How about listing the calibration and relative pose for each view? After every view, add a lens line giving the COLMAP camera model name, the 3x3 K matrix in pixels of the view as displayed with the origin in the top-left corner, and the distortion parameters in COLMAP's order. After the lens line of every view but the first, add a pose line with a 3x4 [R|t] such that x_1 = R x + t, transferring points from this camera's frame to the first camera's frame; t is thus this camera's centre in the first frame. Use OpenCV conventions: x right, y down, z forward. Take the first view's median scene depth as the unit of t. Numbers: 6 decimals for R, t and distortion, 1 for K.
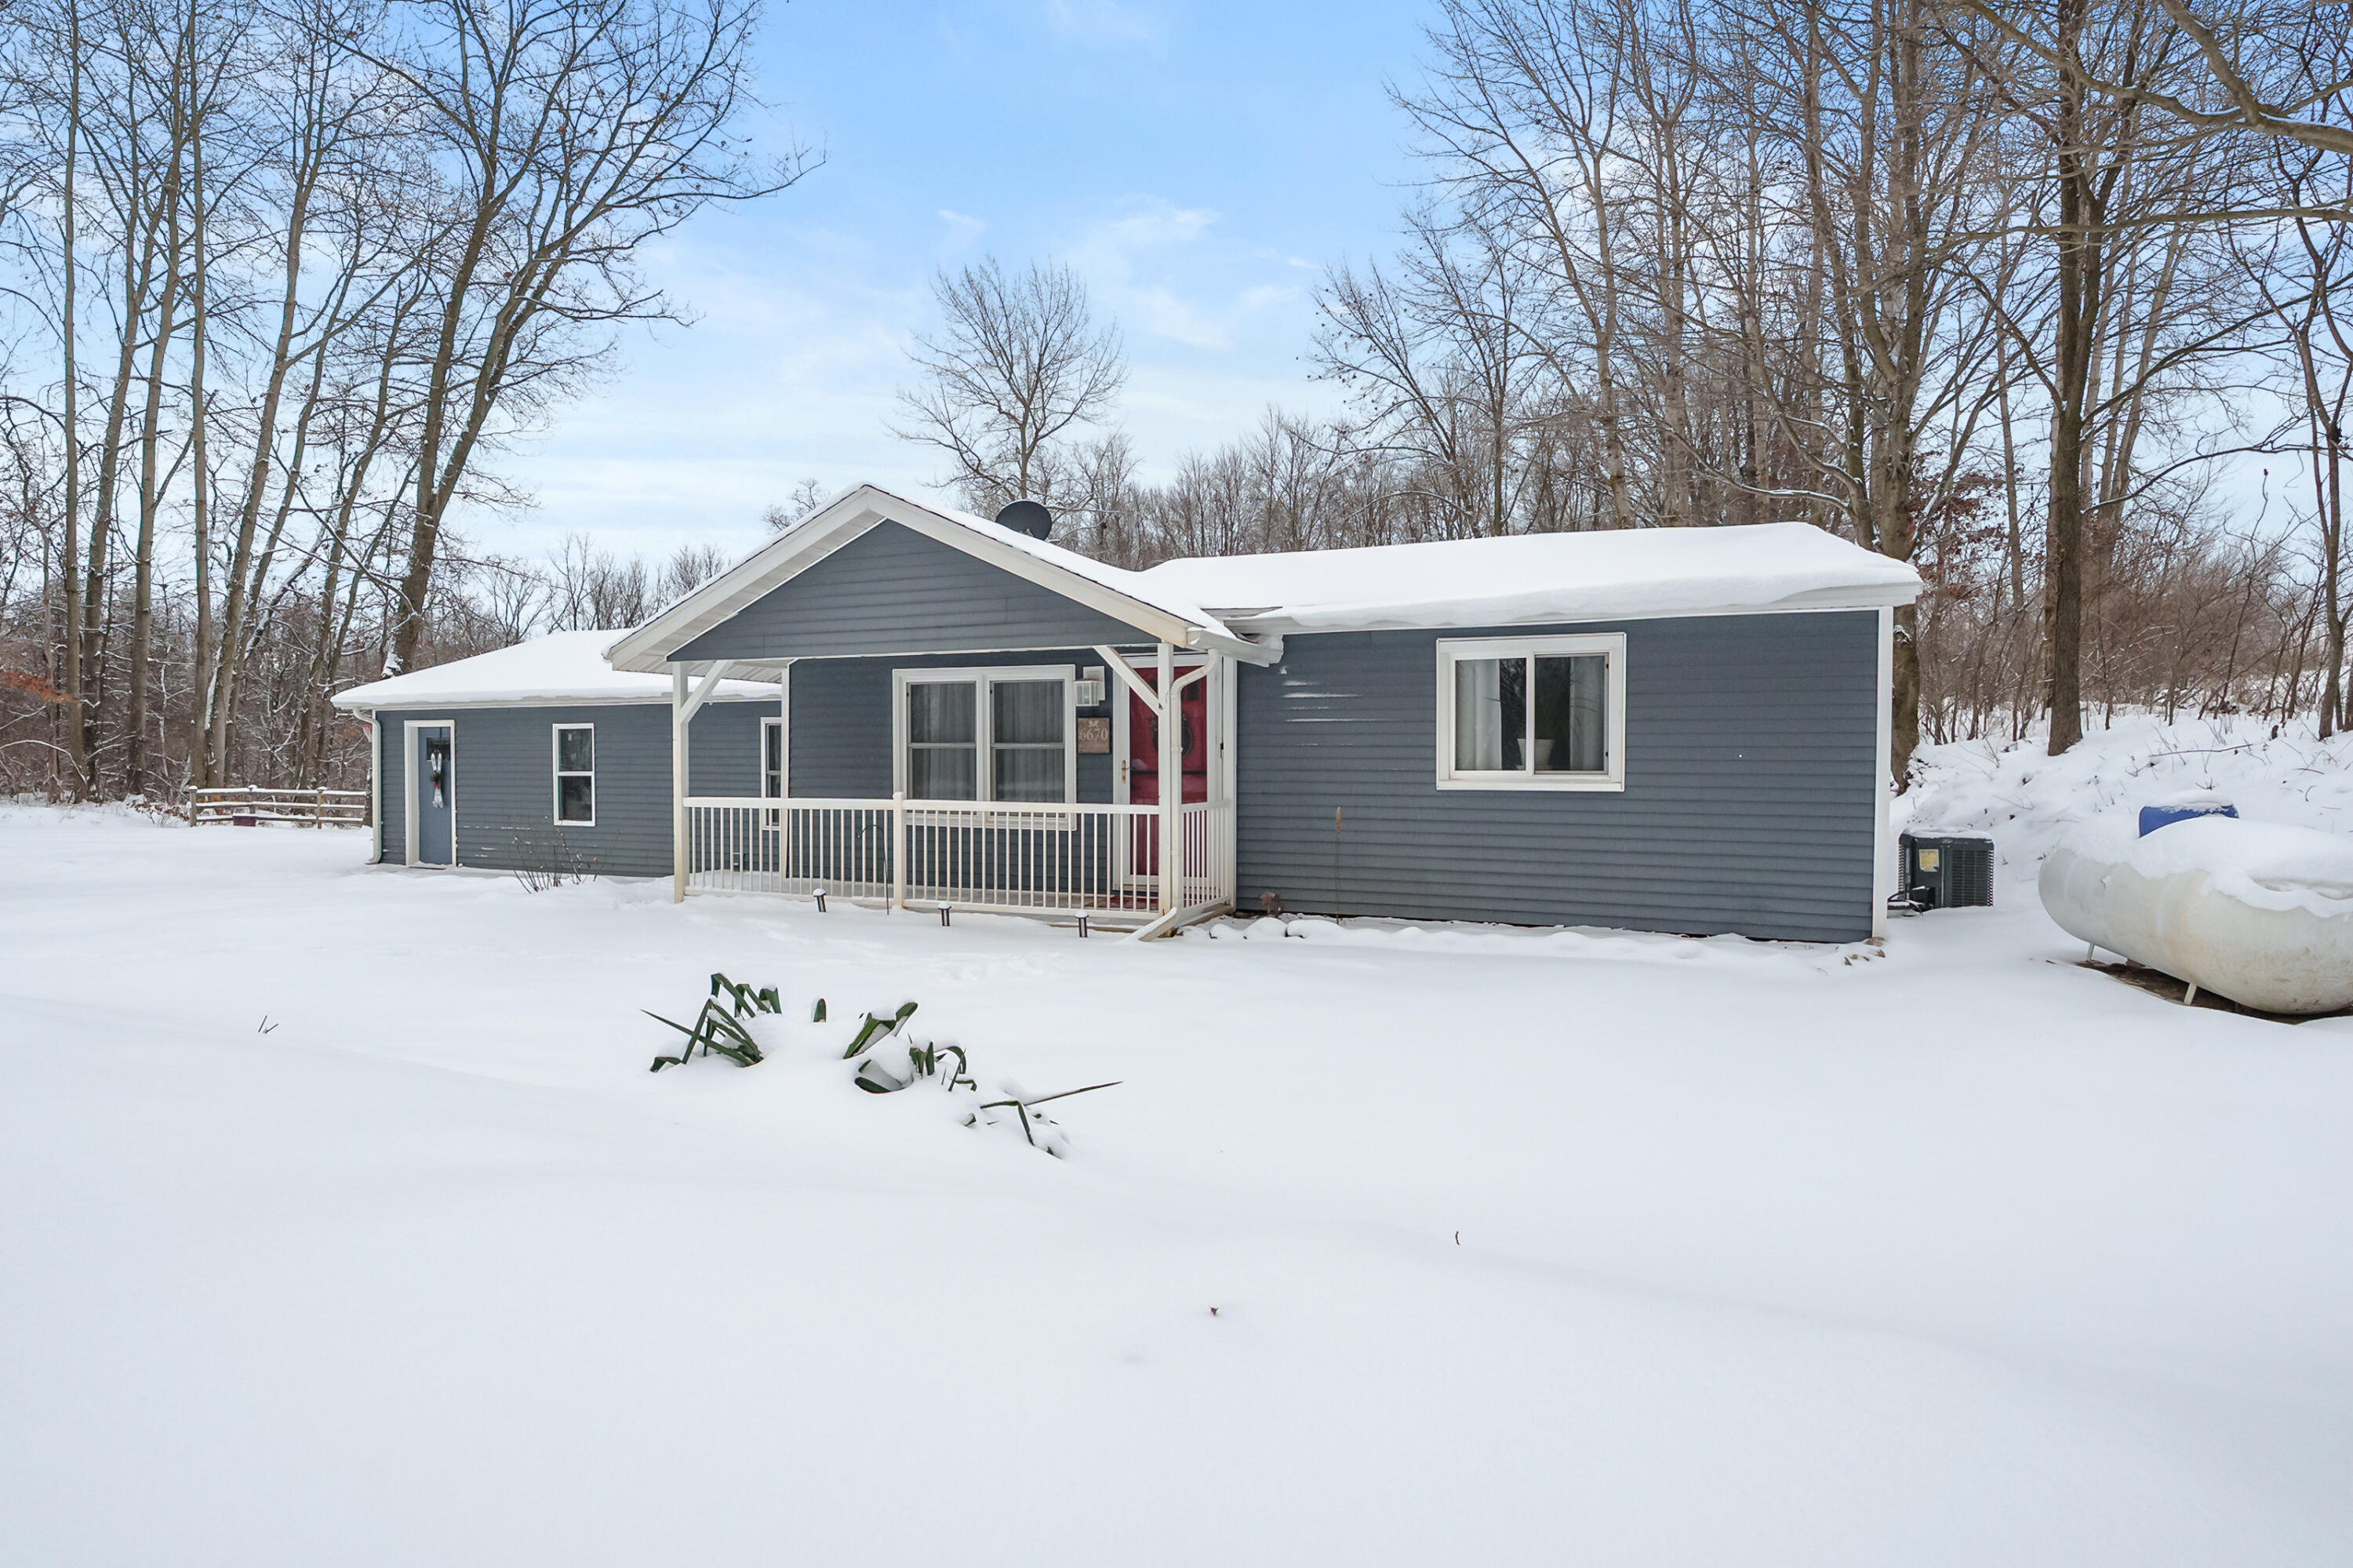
lens RADIAL K [[1023.8, 0, 1140.3], [0, 1023.8, 784.1], [0, 0, 1]] dist [-0.005359, -0.000381]
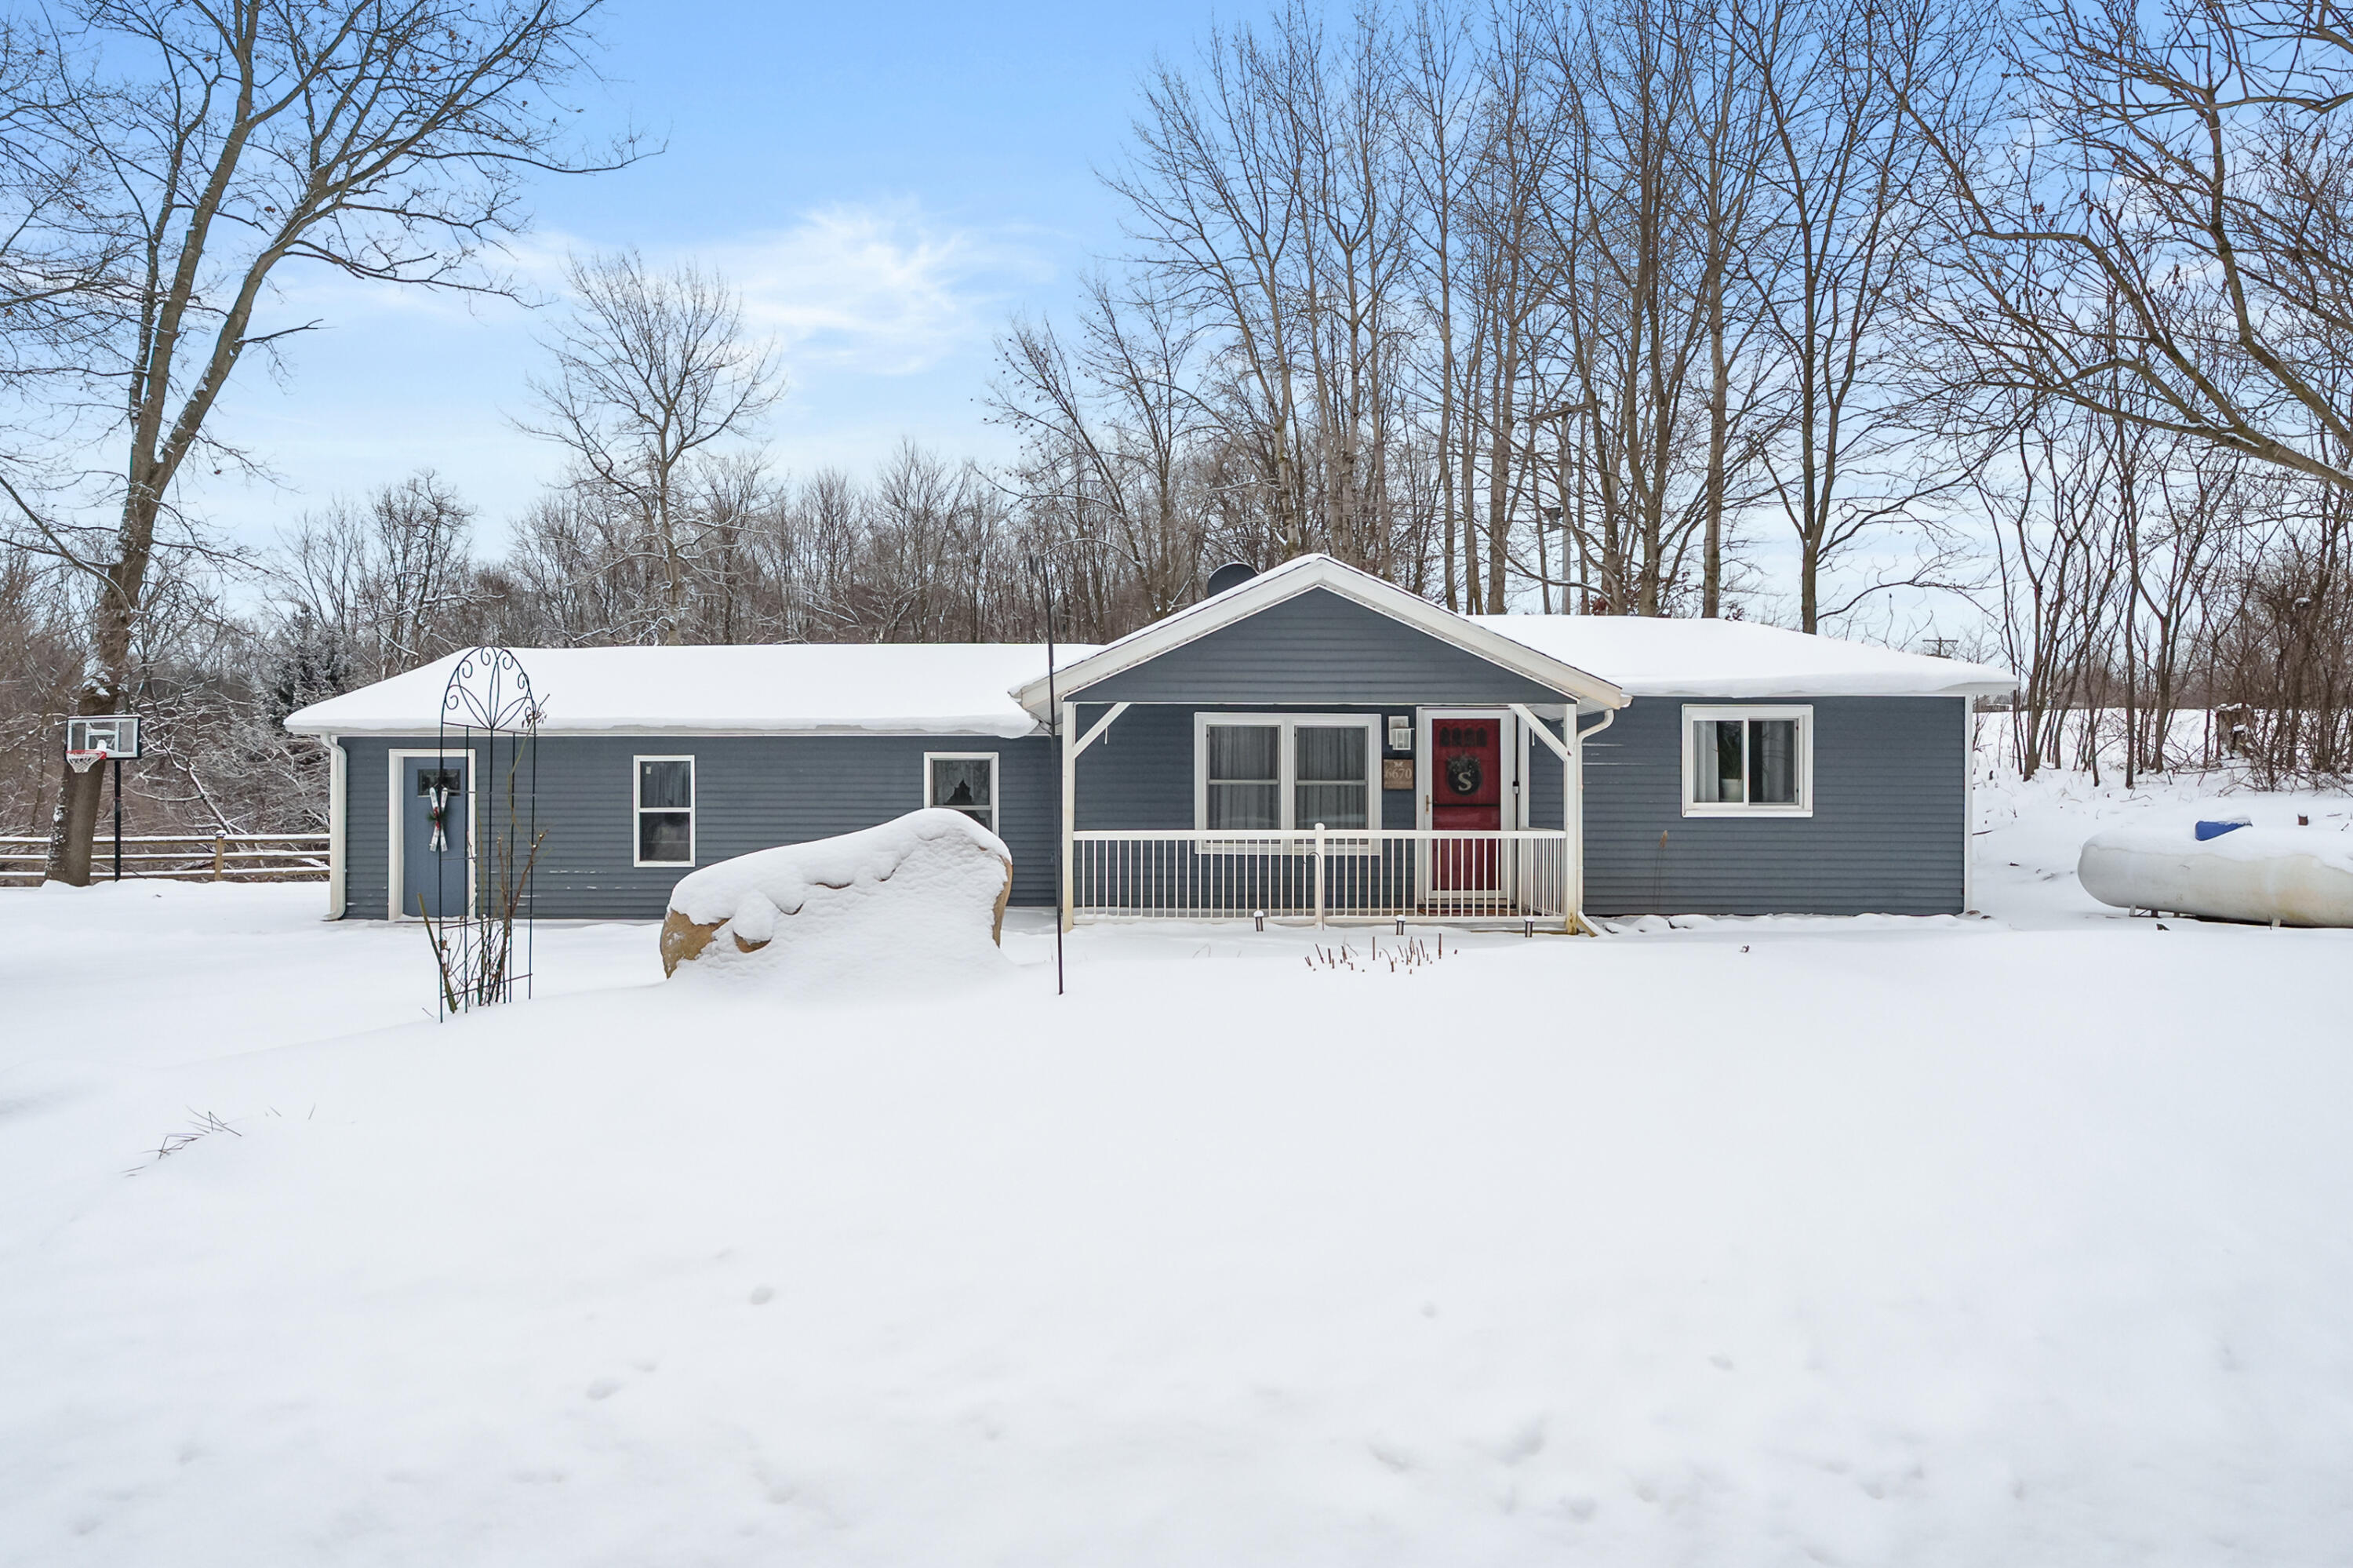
lens RADIAL K [[1057.3, 0, 1023.3], [0, 1057.3, 794.5], [0, 0, 1]] dist [-0.002202, -0.000261]
pose [[0.942090, -0.001634, 0.335357, -0.828261], [0.008696, 0.999771, -0.019558, -0.003628], [-0.335248, 0.021341, 0.941888, -0.008924]]
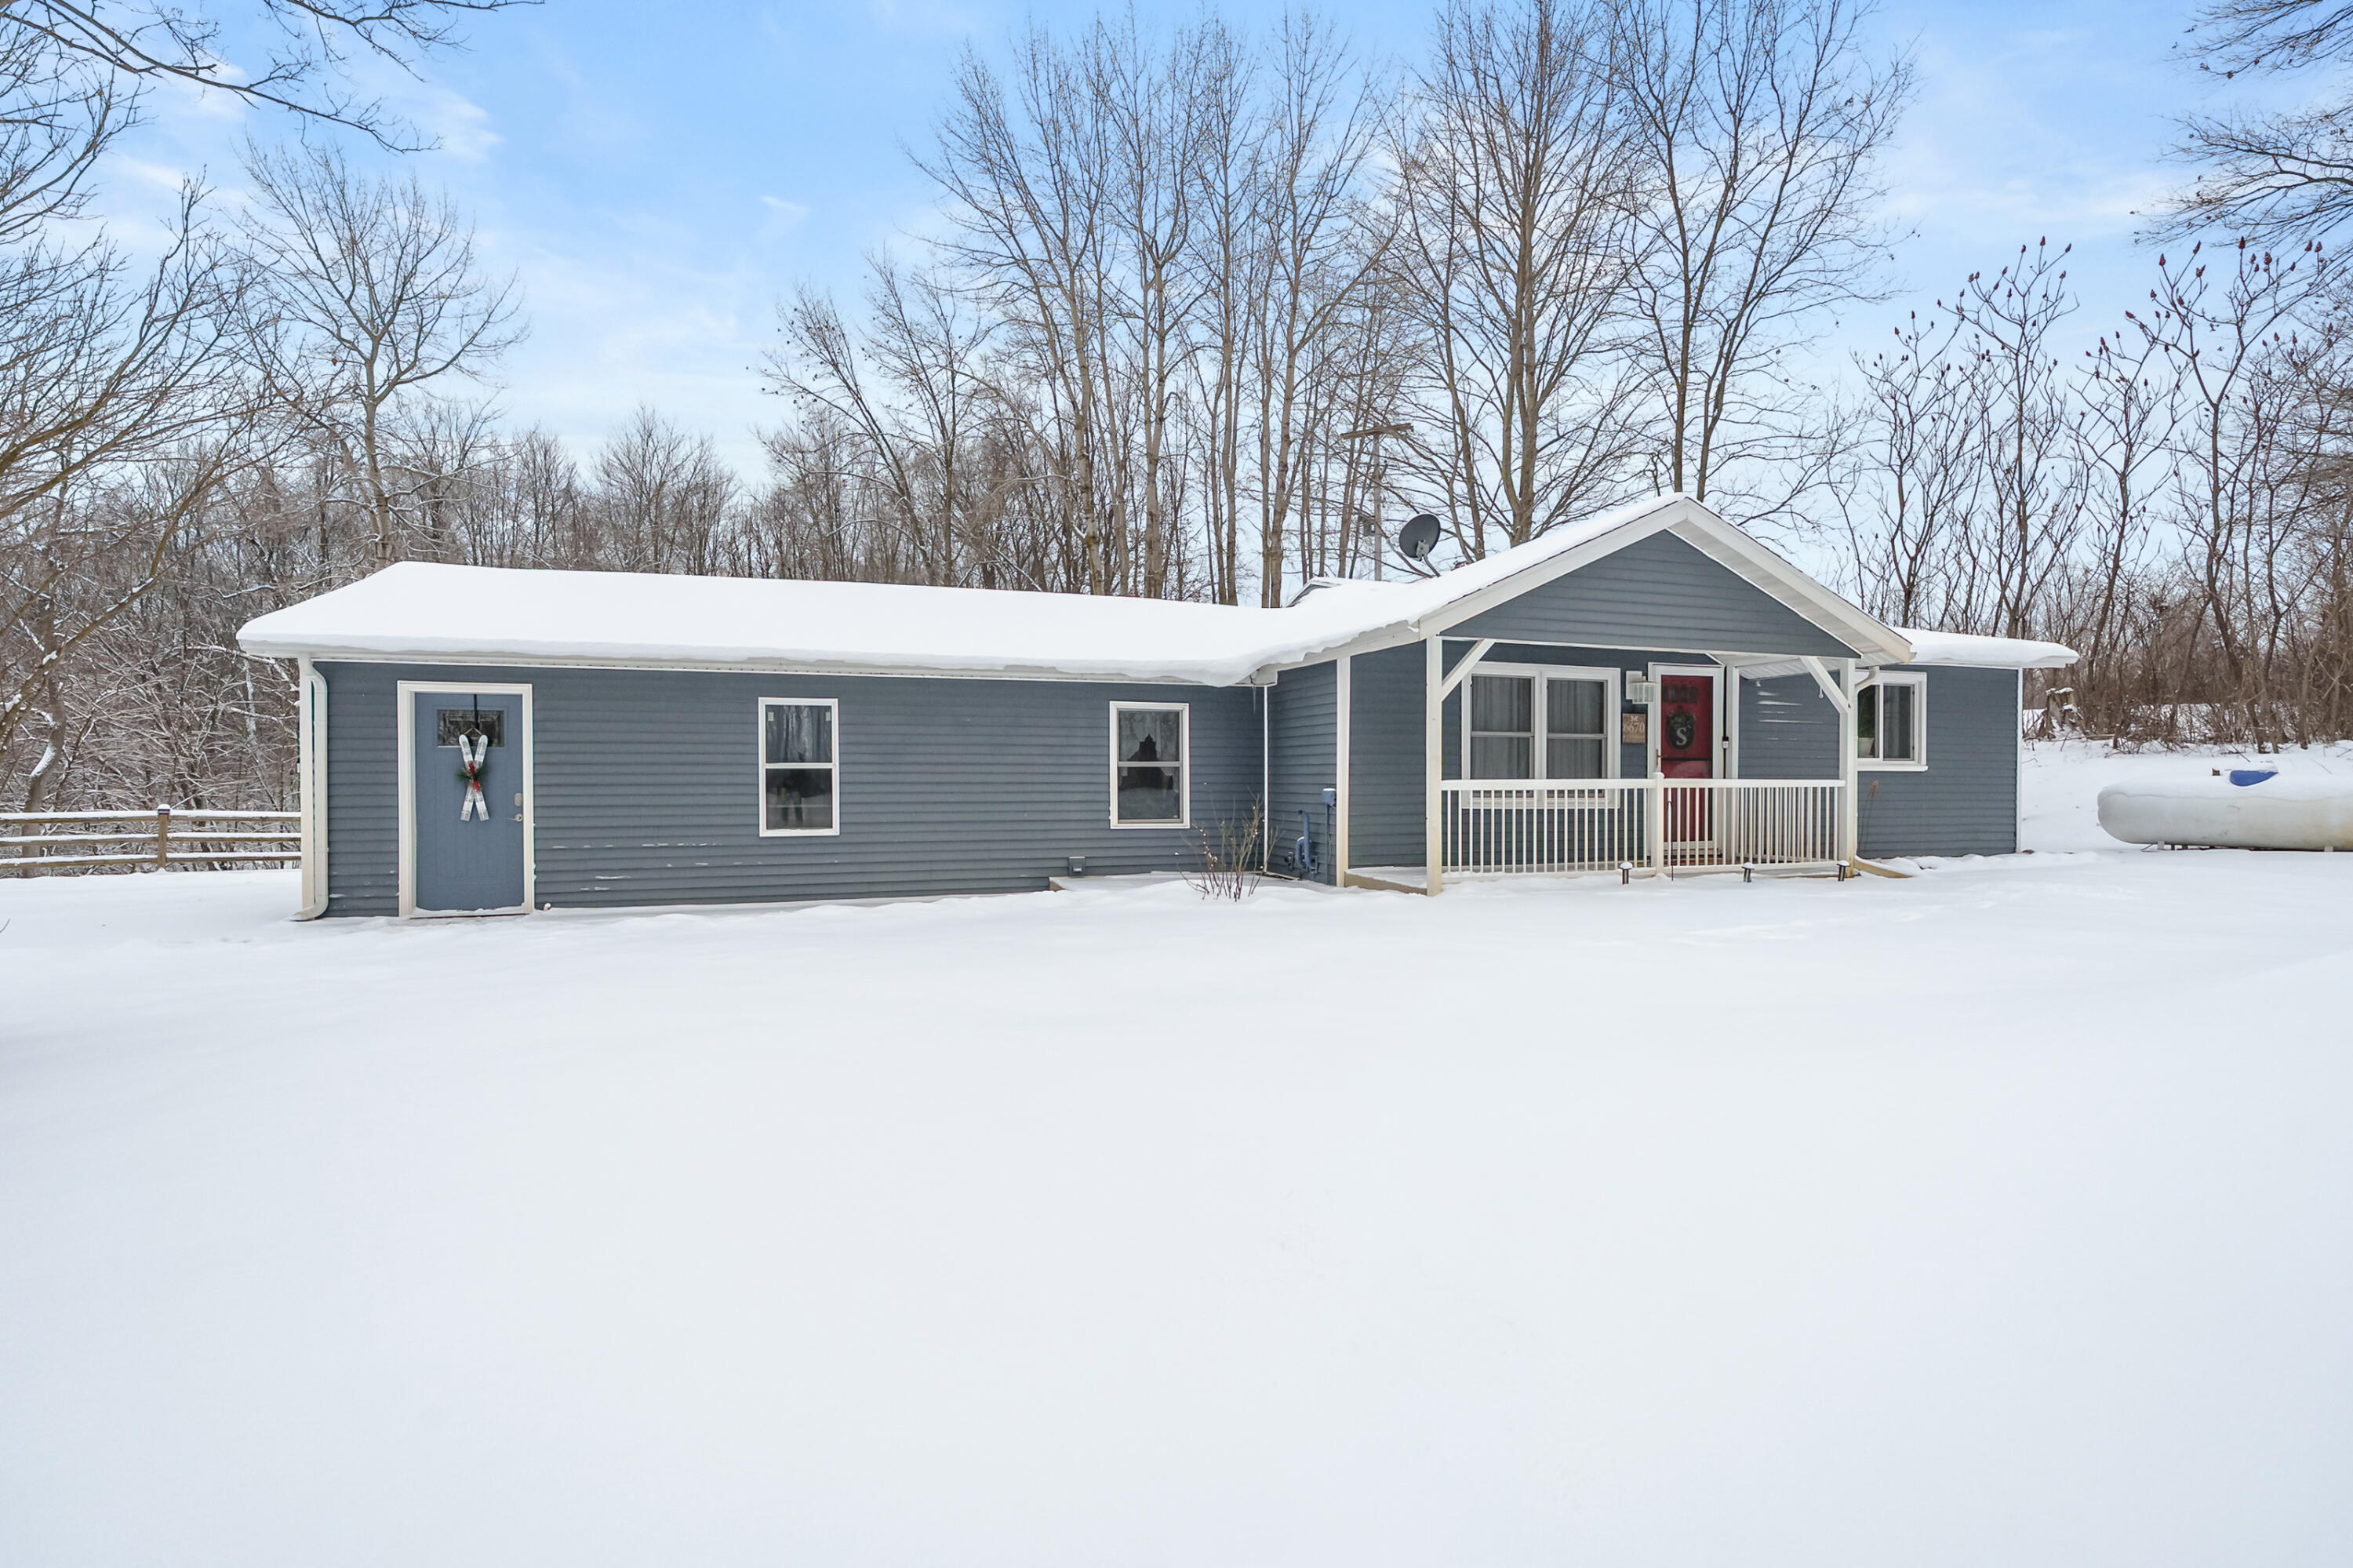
lens RADIAL K [[1023.8, 0, 1140.3], [0, 1023.8, 784.1], [0, 0, 1]] dist [-0.005359, -0.000381]
pose [[0.794072, -0.006388, 0.607790, -1.183431], [0.013787, 0.999877, -0.007503, 0.018121], [-0.607667, 0.014337, 0.794062, 0.379819]]
